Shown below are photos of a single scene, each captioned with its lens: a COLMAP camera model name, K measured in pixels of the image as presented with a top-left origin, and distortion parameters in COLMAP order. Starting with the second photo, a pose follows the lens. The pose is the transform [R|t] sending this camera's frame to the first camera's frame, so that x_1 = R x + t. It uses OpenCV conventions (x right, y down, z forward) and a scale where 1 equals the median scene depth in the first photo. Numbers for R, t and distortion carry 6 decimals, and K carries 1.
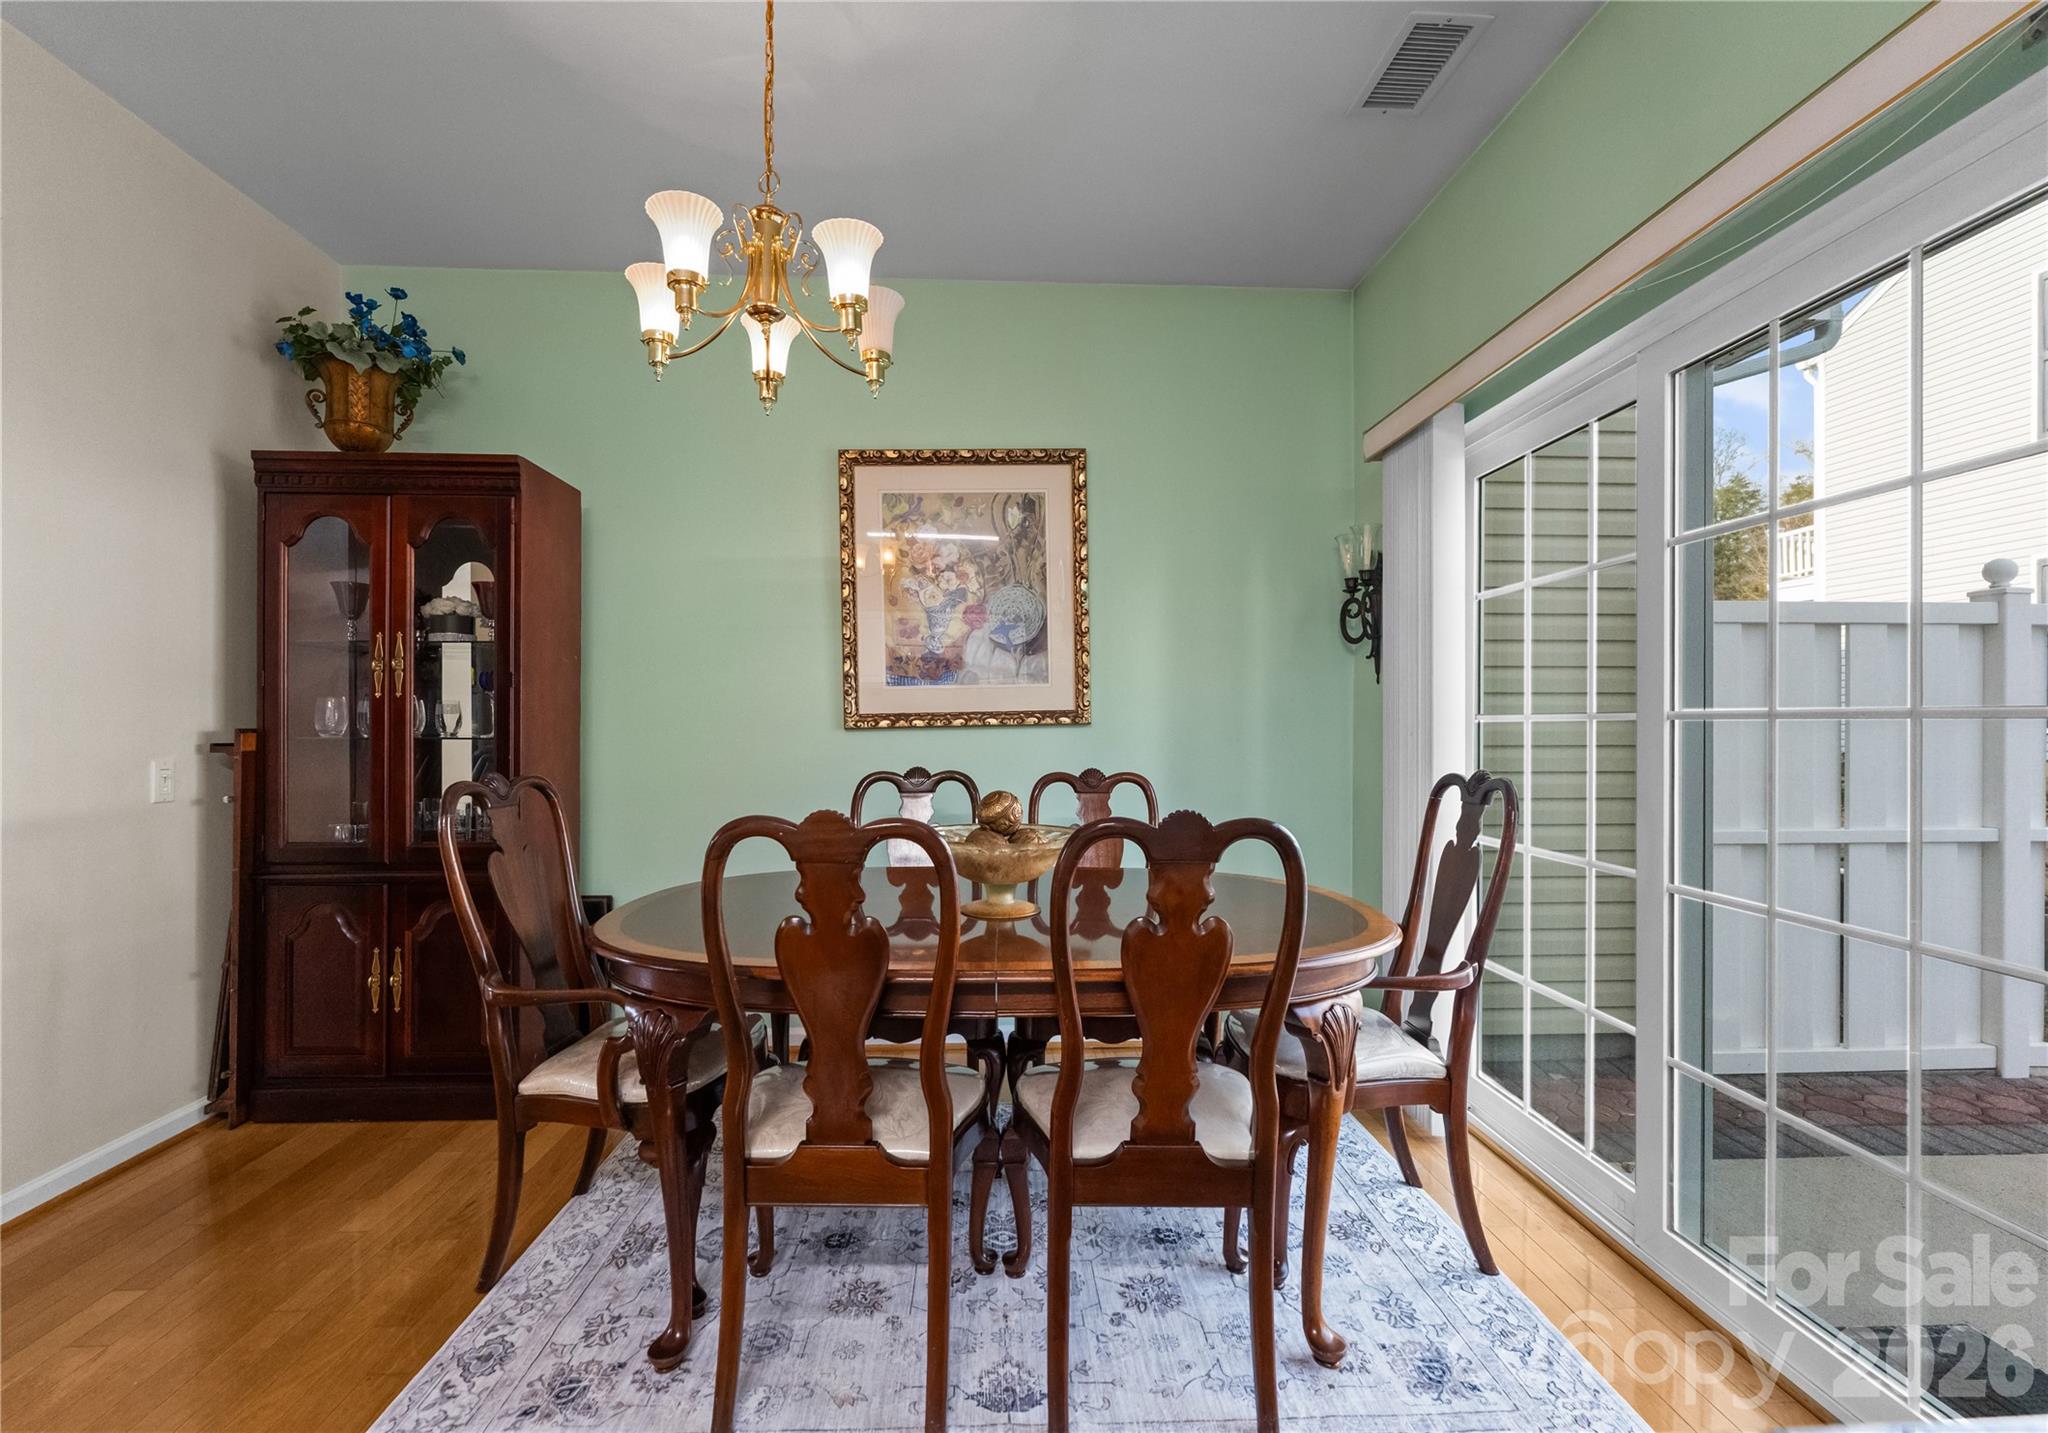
lens RADIAL K [[927.3, 0, 1020.1], [0, 927.3, 722.7], [0, 0, 1]] dist [-0.008681, 0.000370]
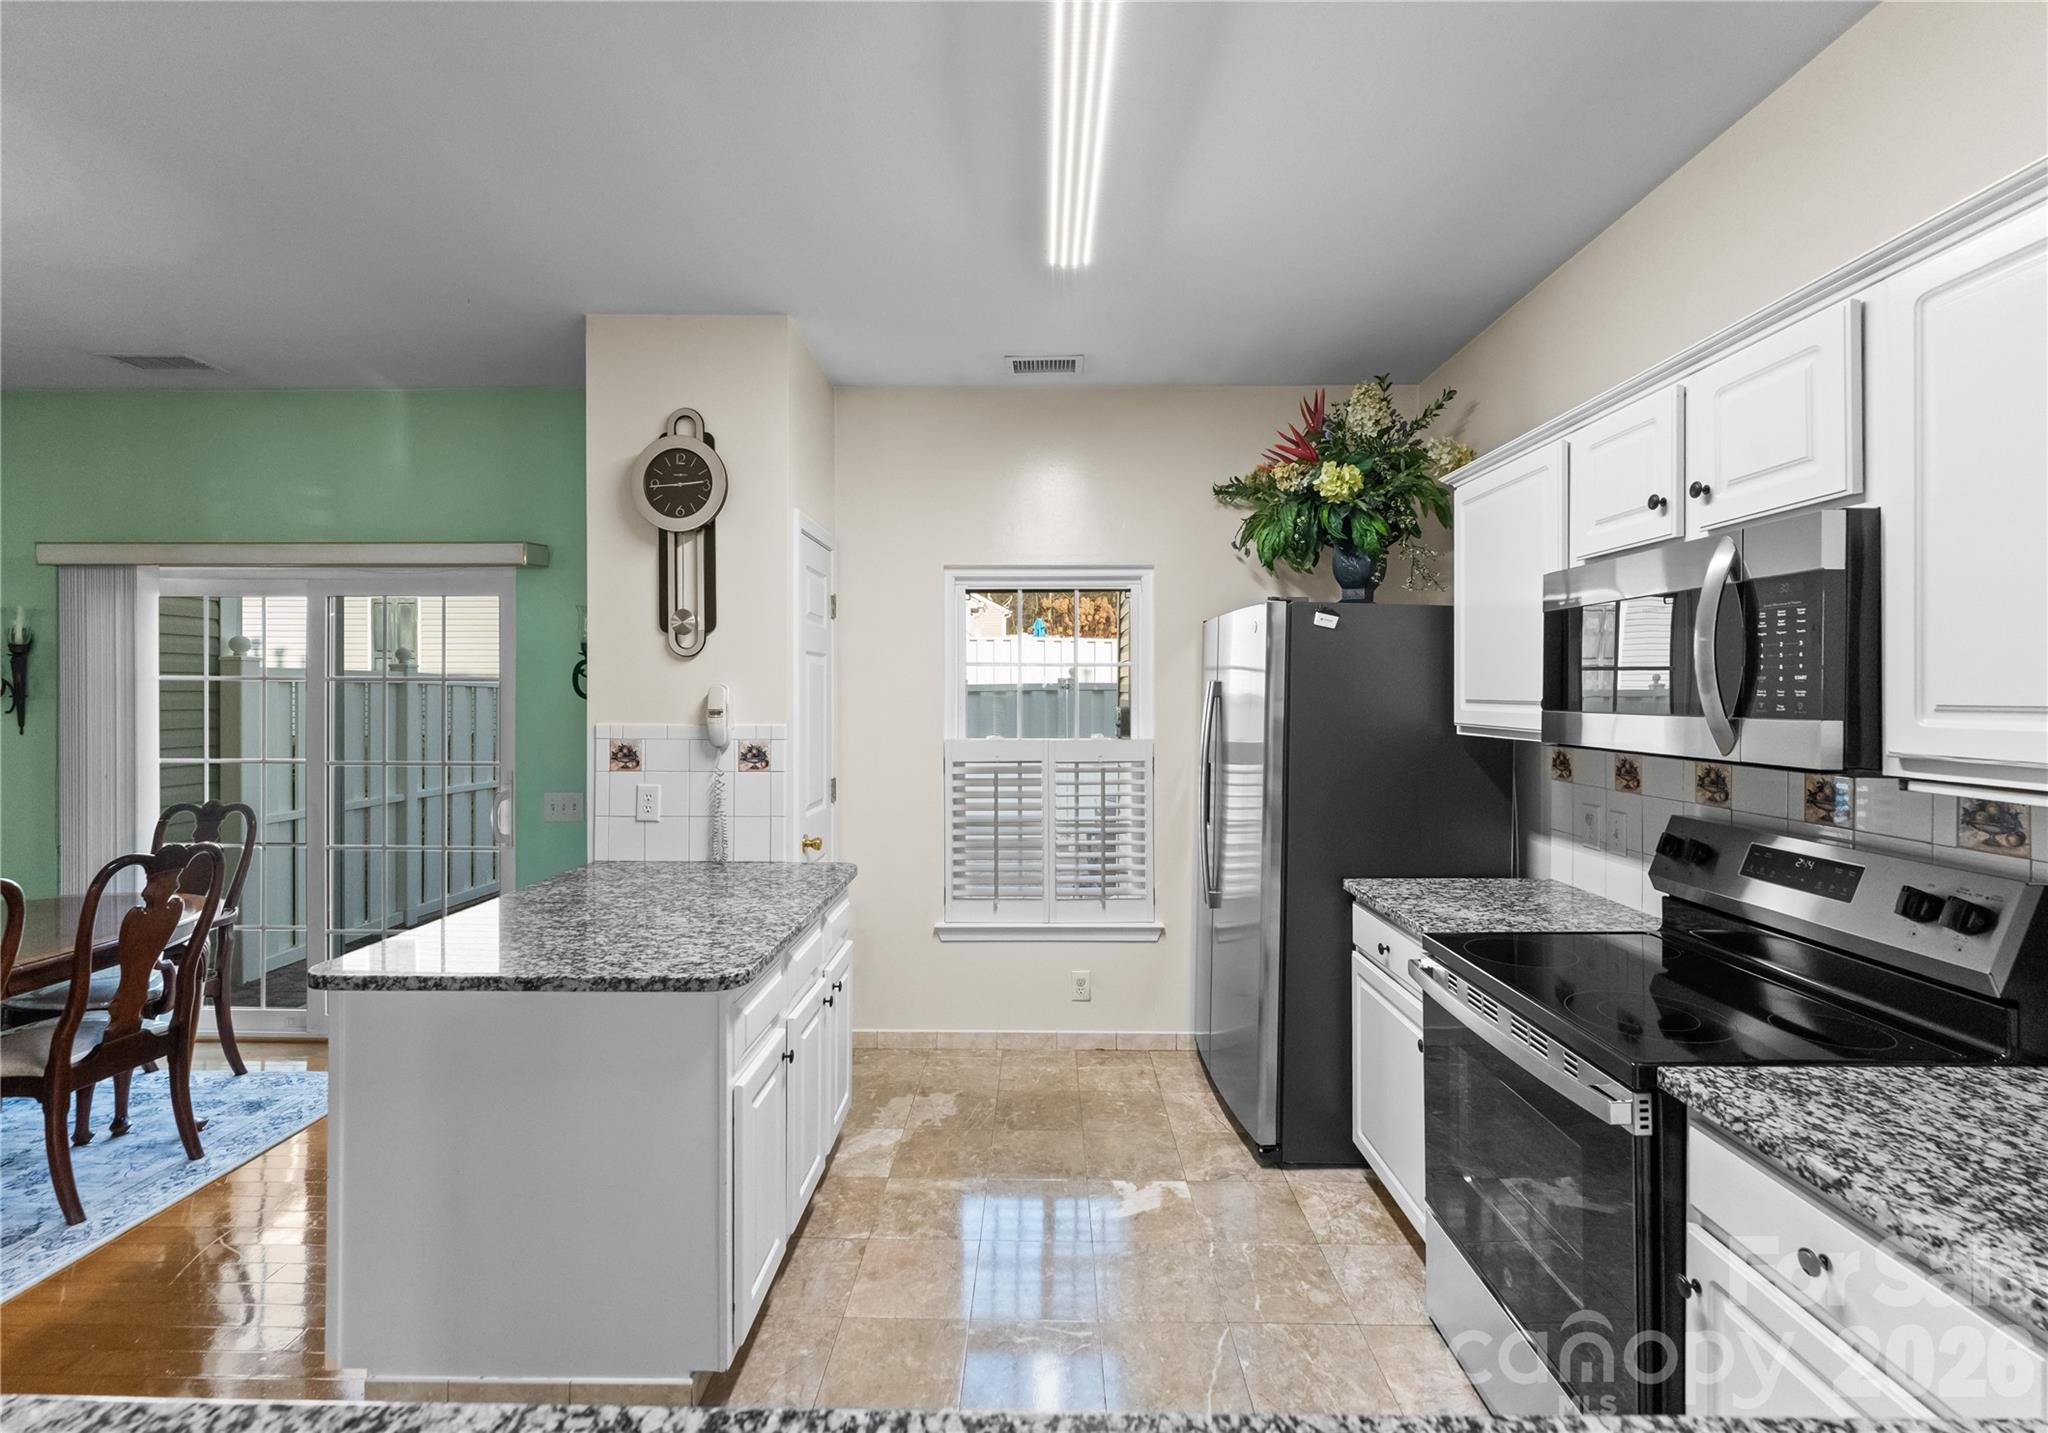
lens RADIAL K [[866.9, 0, 1034.5], [0, 866.9, 711.5], [0, 0, 1]] dist [-0.001403, -0.000531]
pose [[0.057179, -0.019164, 0.998180, -0.648093], [-0.001509, 0.999813, 0.019282, -0.093962], [-0.998363, -0.002609, 0.057139, -0.393982]]
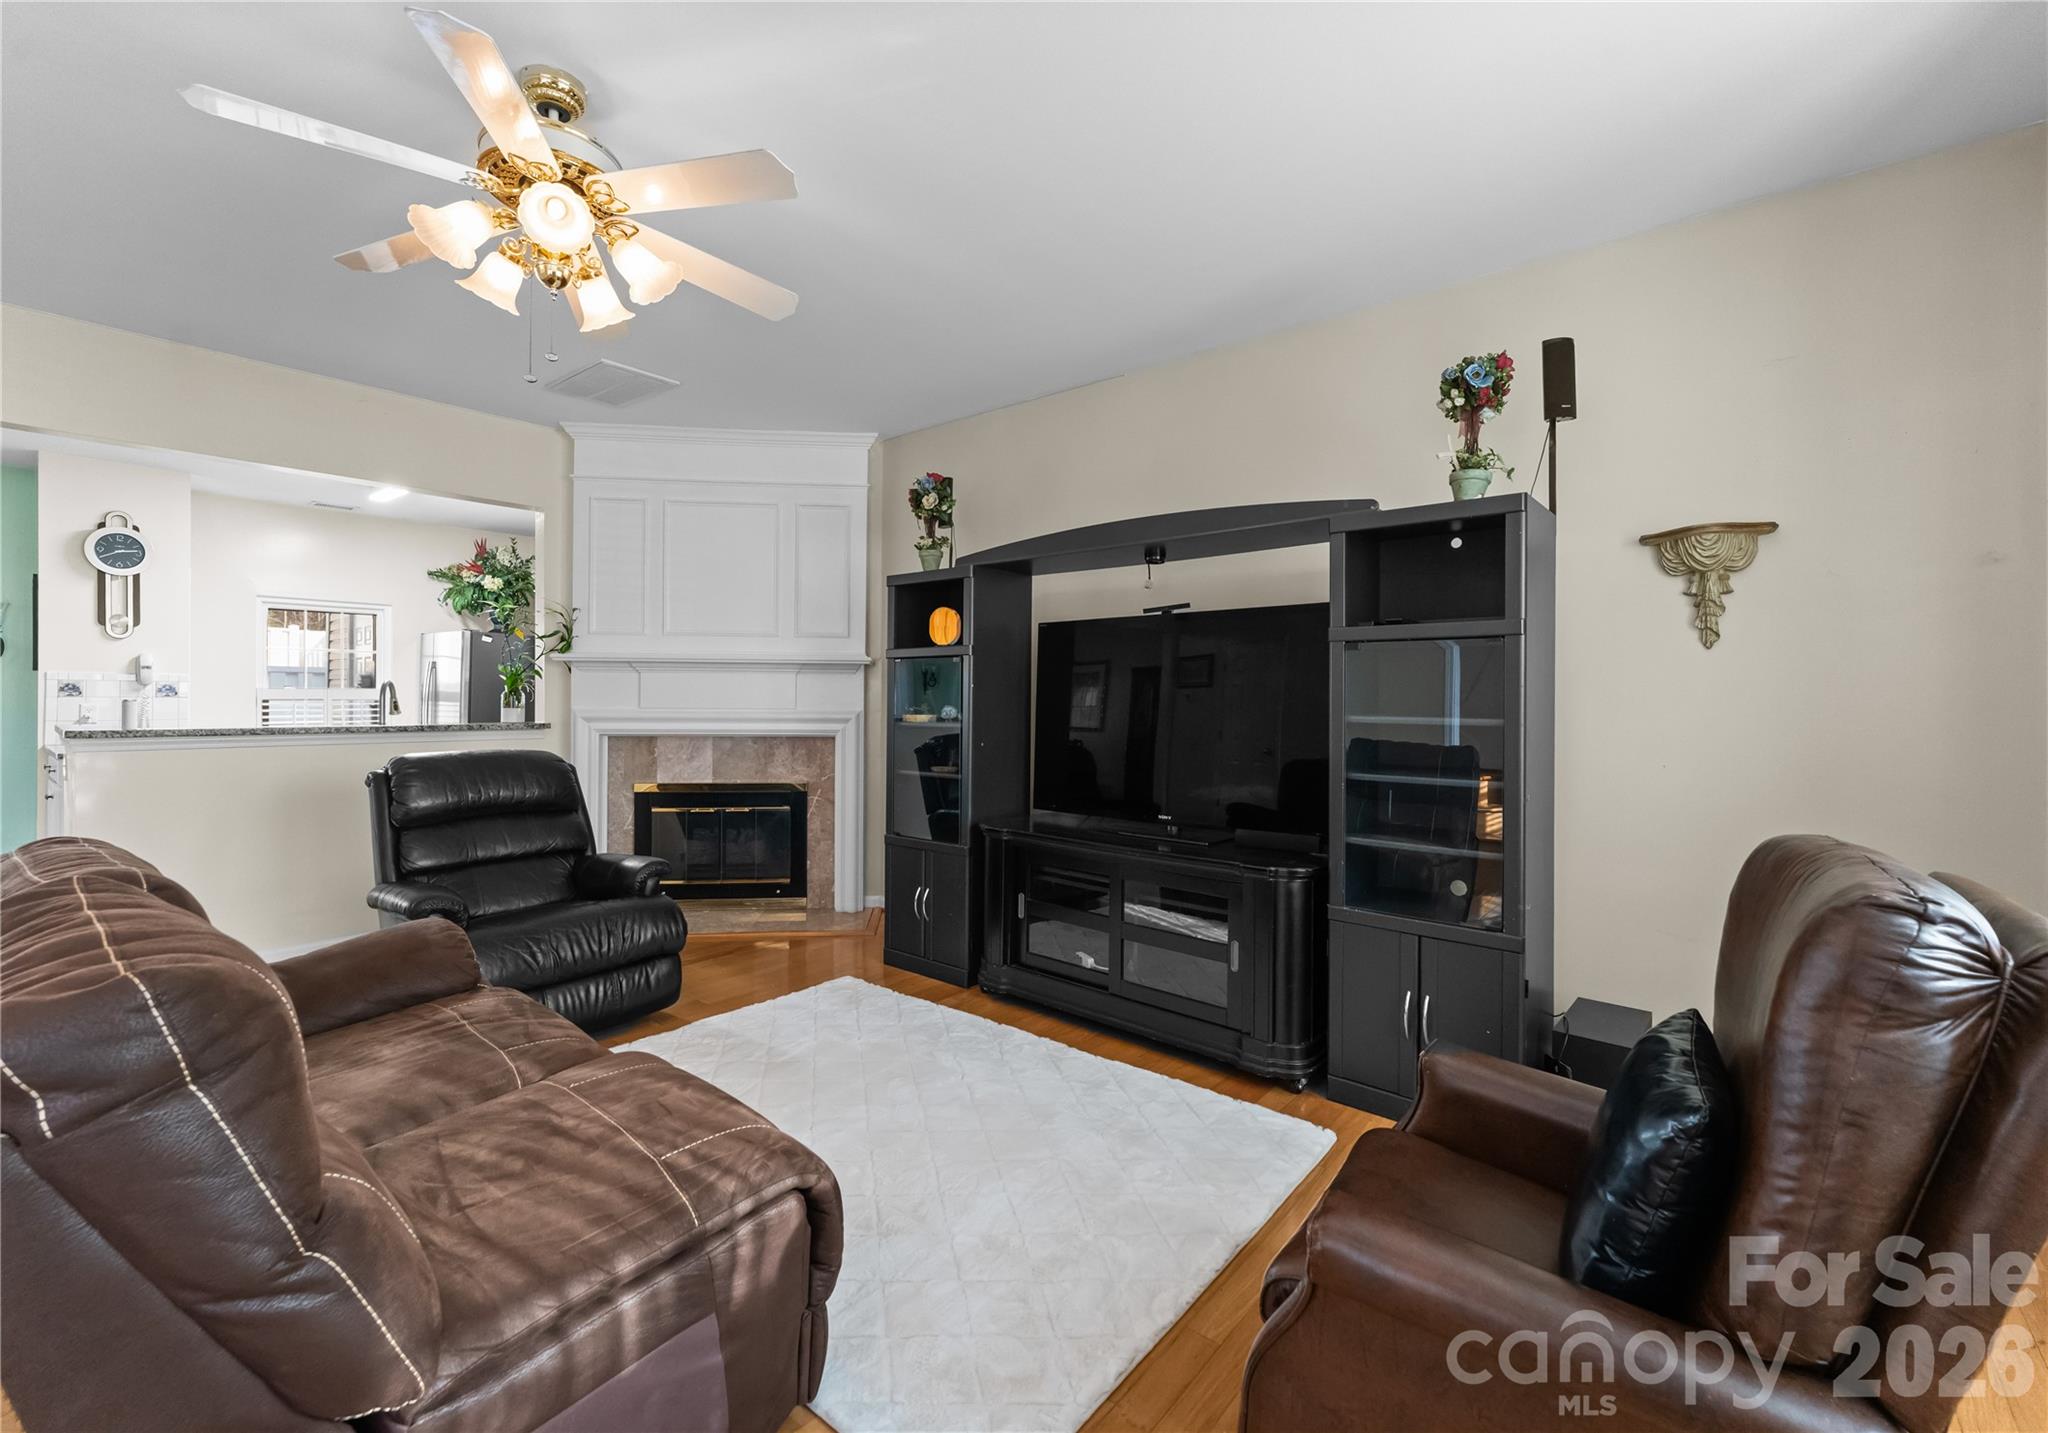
lens RADIAL K [[866.9, 0, 1035.8], [0, 866.9, 702.2], [0, 0, 1]] dist [-0.001403, -0.000531]
pose [[-0.741029, -0.011681, 0.671372, -2.275486], [-0.011854, 0.999920, 0.004314, -0.034720], [-0.671369, -0.004762, -0.741108, 0.058726]]
